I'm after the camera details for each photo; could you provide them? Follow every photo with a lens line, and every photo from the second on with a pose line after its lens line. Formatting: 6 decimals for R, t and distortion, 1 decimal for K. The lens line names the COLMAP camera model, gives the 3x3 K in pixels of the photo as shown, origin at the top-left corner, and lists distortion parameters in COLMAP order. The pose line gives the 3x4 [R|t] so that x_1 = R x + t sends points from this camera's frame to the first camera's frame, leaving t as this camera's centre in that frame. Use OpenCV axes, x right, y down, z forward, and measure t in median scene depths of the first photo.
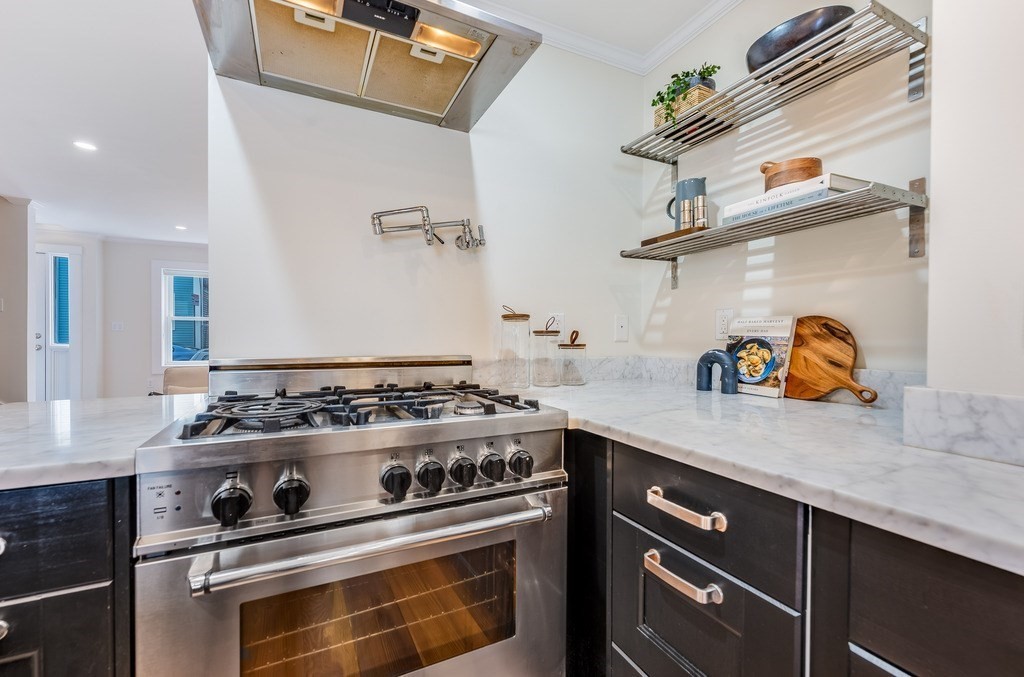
lens RADIAL K [[409.8, 0, 511.8], [0, 409.8, 335.7], [0, 0, 1]] dist [0.002863, 0.000157]
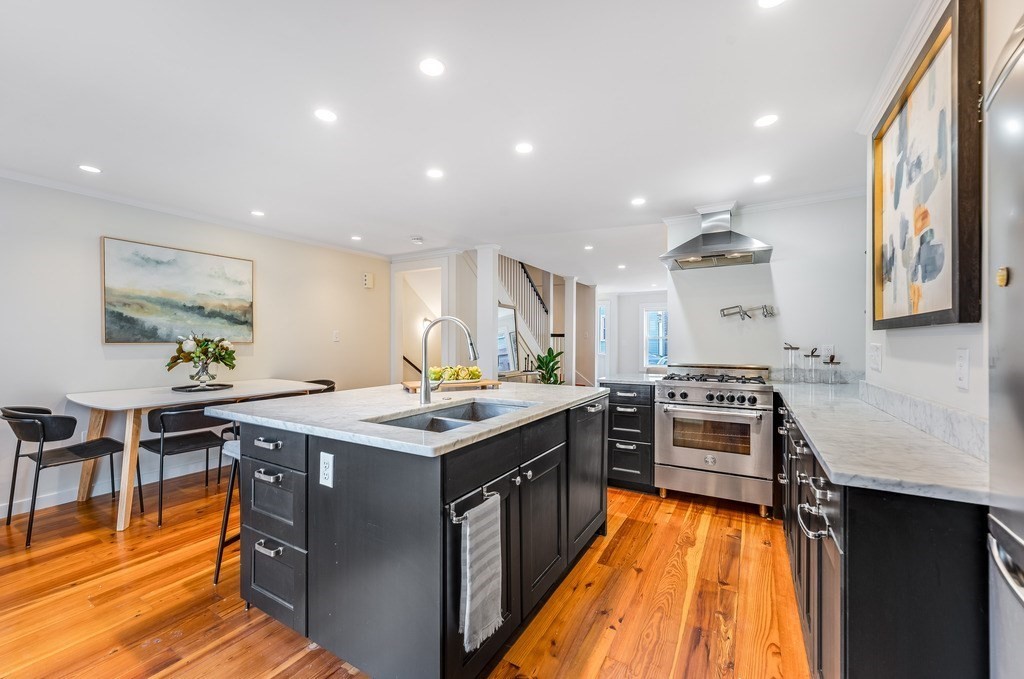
lens RADIAL K [[409.8, 0, 517.1], [0, 409.8, 337.3], [0, 0, 1]] dist [0.002863, 0.000157]
pose [[0.549901, -0.015470, -0.835087, 1.094916], [0.001767, 0.999848, -0.017359, -0.074163], [0.835228, 0.008071, 0.549844, -1.473692]]
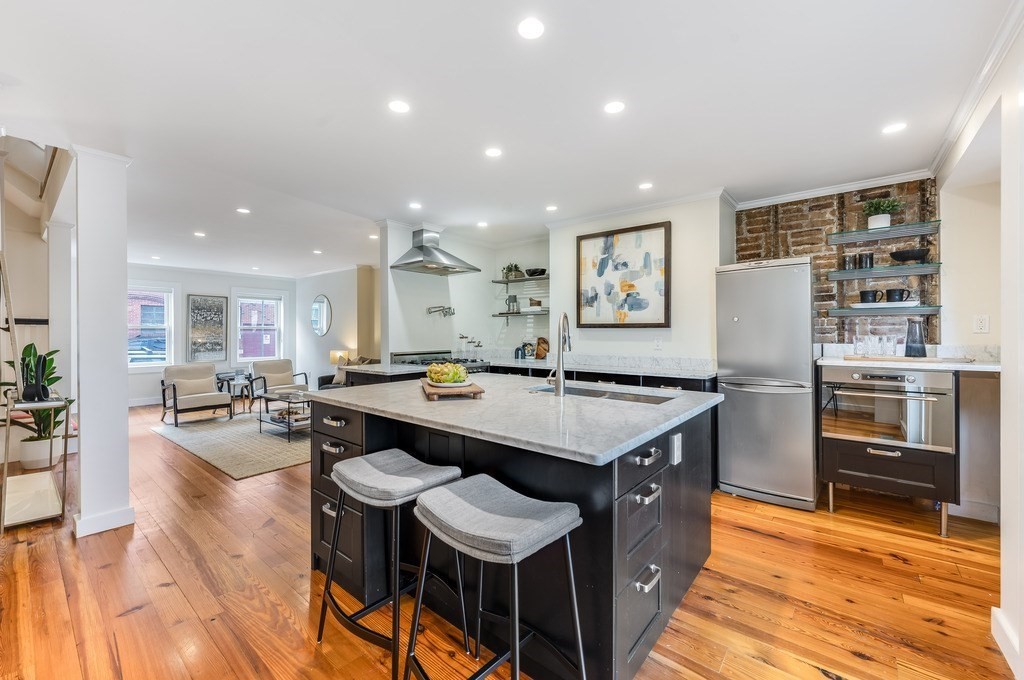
lens RADIAL K [[409.8, 0, 509.6], [0, 409.8, 332.1], [0, 0, 1]] dist [0.002863, 0.000157]
pose [[0.920583, -0.006310, 0.390497, -0.961519], [0.005448, 0.999980, 0.003316, -0.103406], [-0.390510, -0.000925, 0.920598, -2.225508]]
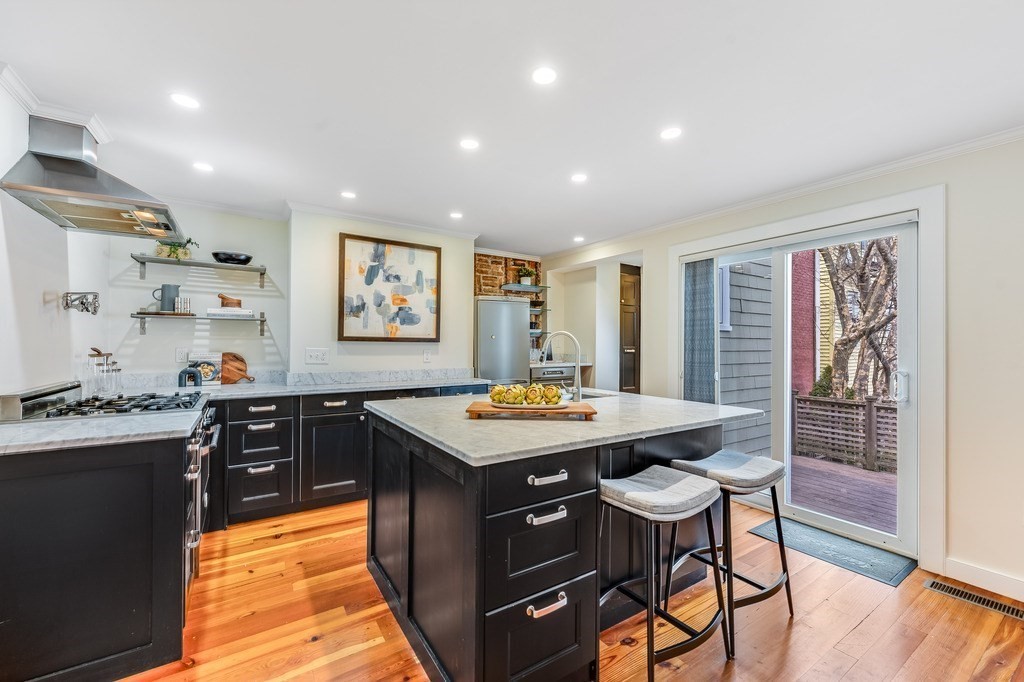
lens RADIAL K [[413.7, 0, 512.0], [0, 413.7, 343.7], [0, 0, 1]] dist [-0.000751, -0.000267]
pose [[-0.102256, -0.005025, 0.994745, -1.952146], [-0.010110, 0.999941, 0.004012, -0.124093], [-0.994707, -0.009646, -0.102301, -0.514497]]
